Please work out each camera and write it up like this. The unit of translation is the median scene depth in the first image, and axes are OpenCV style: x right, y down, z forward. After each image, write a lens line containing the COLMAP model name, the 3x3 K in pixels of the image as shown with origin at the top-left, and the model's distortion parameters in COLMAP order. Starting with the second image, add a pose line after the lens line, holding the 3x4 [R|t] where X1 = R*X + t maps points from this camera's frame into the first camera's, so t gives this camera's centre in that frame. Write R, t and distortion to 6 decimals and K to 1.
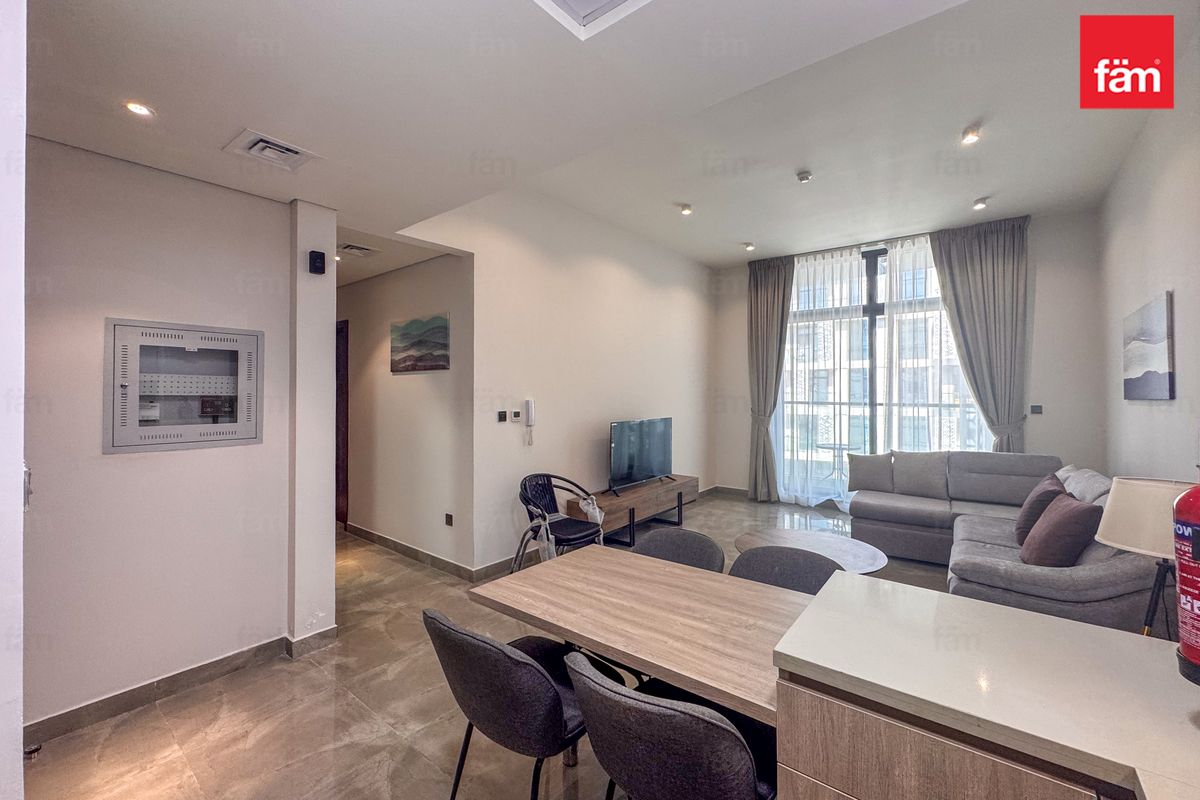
lens RADIAL K [[490.4, 0, 600.4], [0, 490.4, 392.3], [0, 0, 1]] dist [-0.000566, 0.000060]
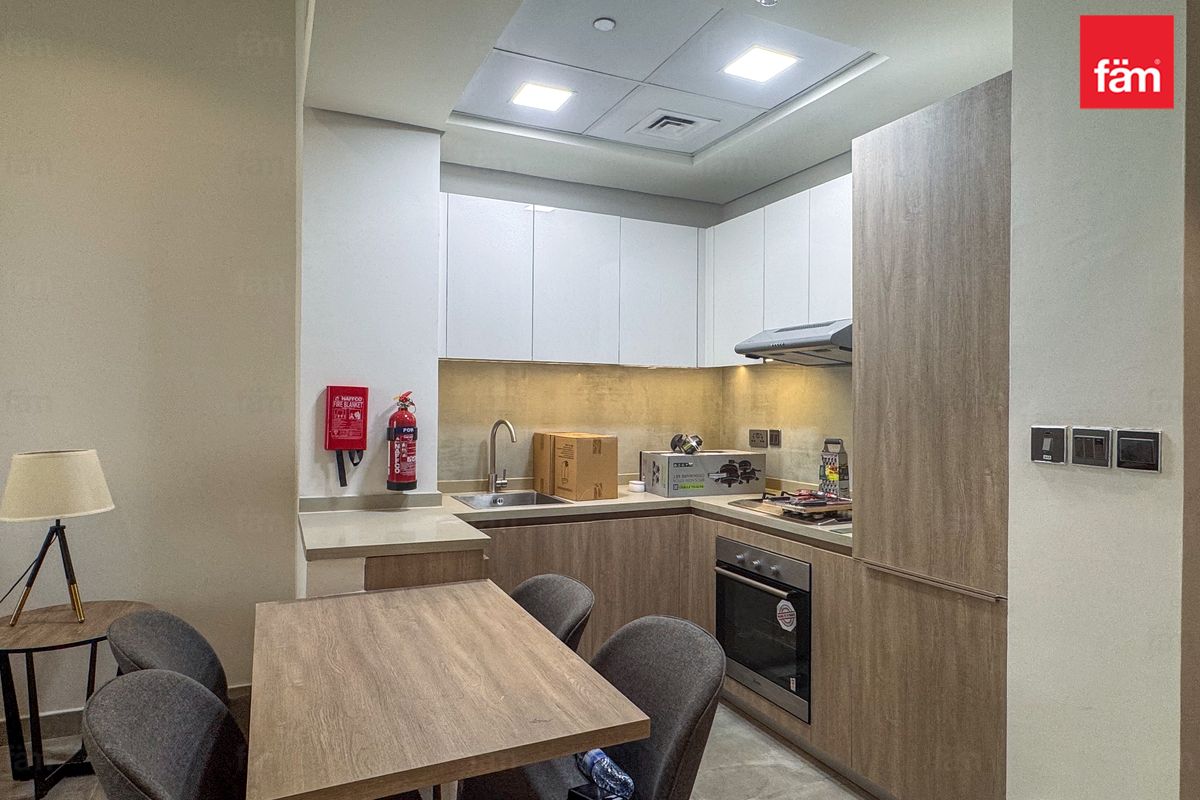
lens RADIAL K [[711.6, 0, 597.2], [0, 711.6, 404.9], [0, 0, 1]] dist [-0.001990, -0.001009]
pose [[-0.897503, -0.008763, 0.440921, -0.211670], [-0.005549, 0.999948, 0.008579, 0.020713], [-0.440973, 0.005253, -0.897505, 0.656595]]
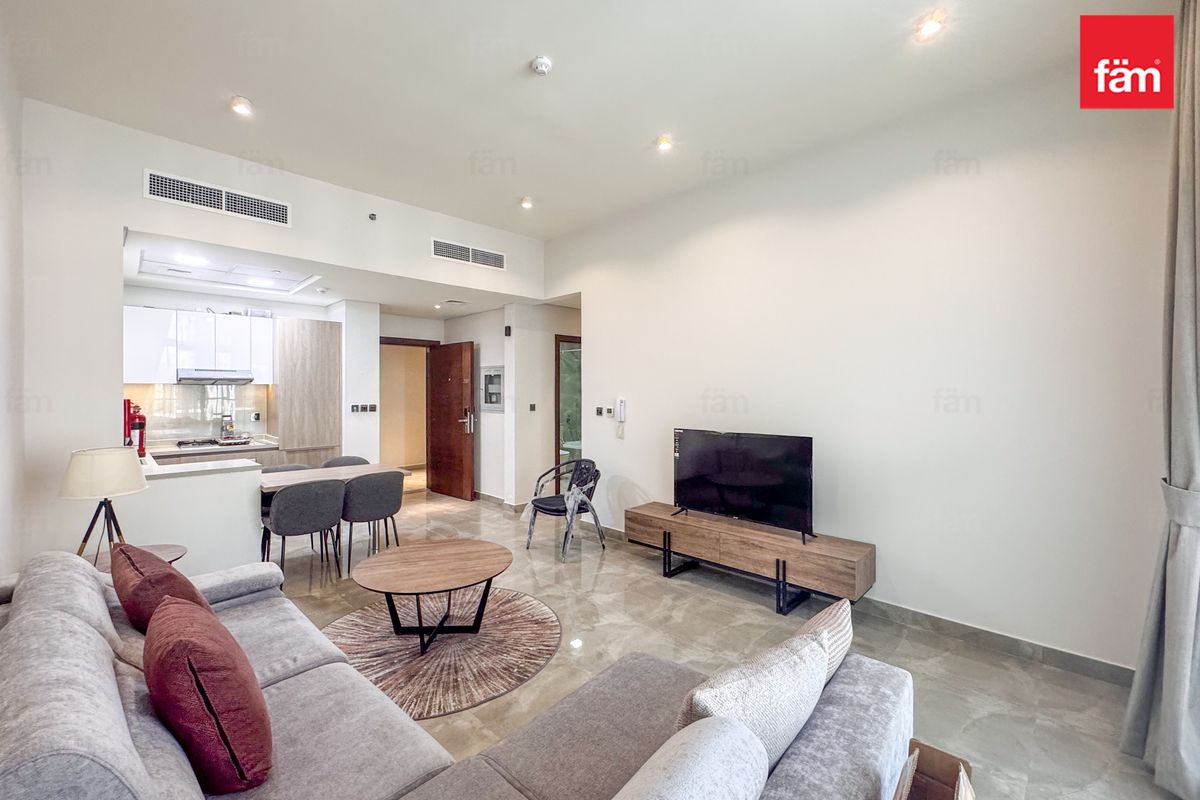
lens RADIAL K [[490.4, 0, 600.4], [0, 490.4, 392.3], [0, 0, 1]] dist [-0.000566, 0.000060]
pose [[-0.089667, 0.003462, -0.995966, 0.878628], [-0.004990, 0.999980, 0.003925, -0.003888], [0.995959, 0.005322, -0.089648, 0.935555]]
